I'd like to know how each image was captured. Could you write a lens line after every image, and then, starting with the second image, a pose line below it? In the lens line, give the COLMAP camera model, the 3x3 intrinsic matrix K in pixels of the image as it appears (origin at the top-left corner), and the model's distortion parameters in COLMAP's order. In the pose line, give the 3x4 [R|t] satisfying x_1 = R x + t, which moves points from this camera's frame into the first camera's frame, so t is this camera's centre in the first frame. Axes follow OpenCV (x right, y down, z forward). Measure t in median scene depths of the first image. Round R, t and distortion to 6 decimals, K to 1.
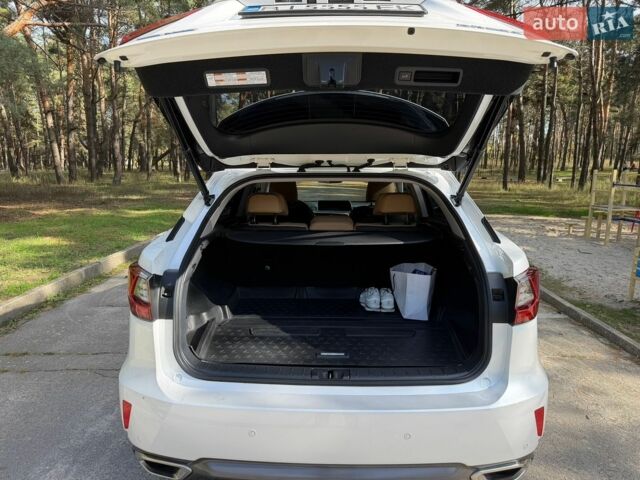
lens RADIAL K [[446.9, 0, 317.3], [0, 446.9, 240.1], [0, 0, 1]] dist [0.009041, -0.006212]
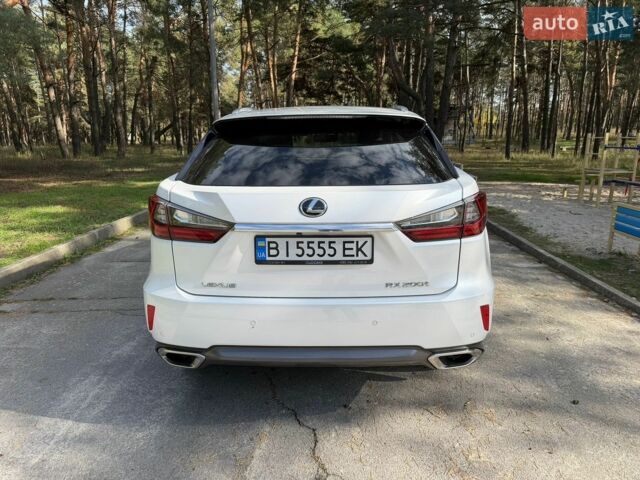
lens RADIAL K [[446.9, 0, 320.0], [0, 446.9, 239.0], [0, 0, 1]] dist [0.009041, -0.006212]
pose [[0.999927, -0.010899, -0.005274, 0.004492], [0.011172, 0.998436, 0.054781, 0.010895], [0.004669, -0.054836, 0.998484, -0.020269]]
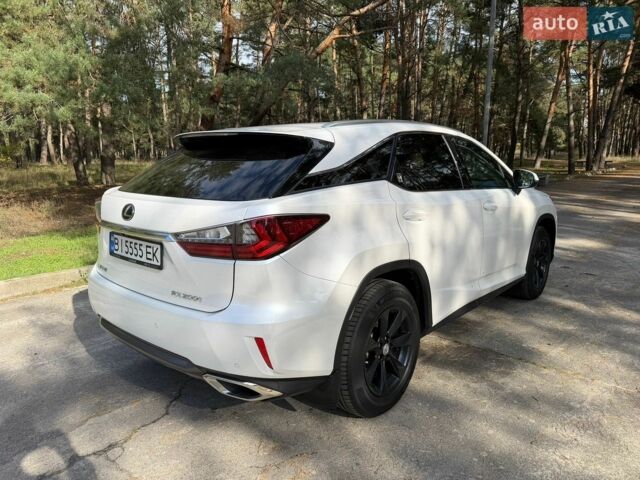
lens RADIAL K [[446.9, 0, 323.3], [0, 446.9, 238.6], [0, 0, 1]] dist [0.009041, -0.006212]
pose [[0.776783, 0.109510, -0.620174, 0.117401], [-0.098835, 0.993761, 0.051684, 0.004824], [0.621965, 0.021148, 0.782760, 0.020523]]
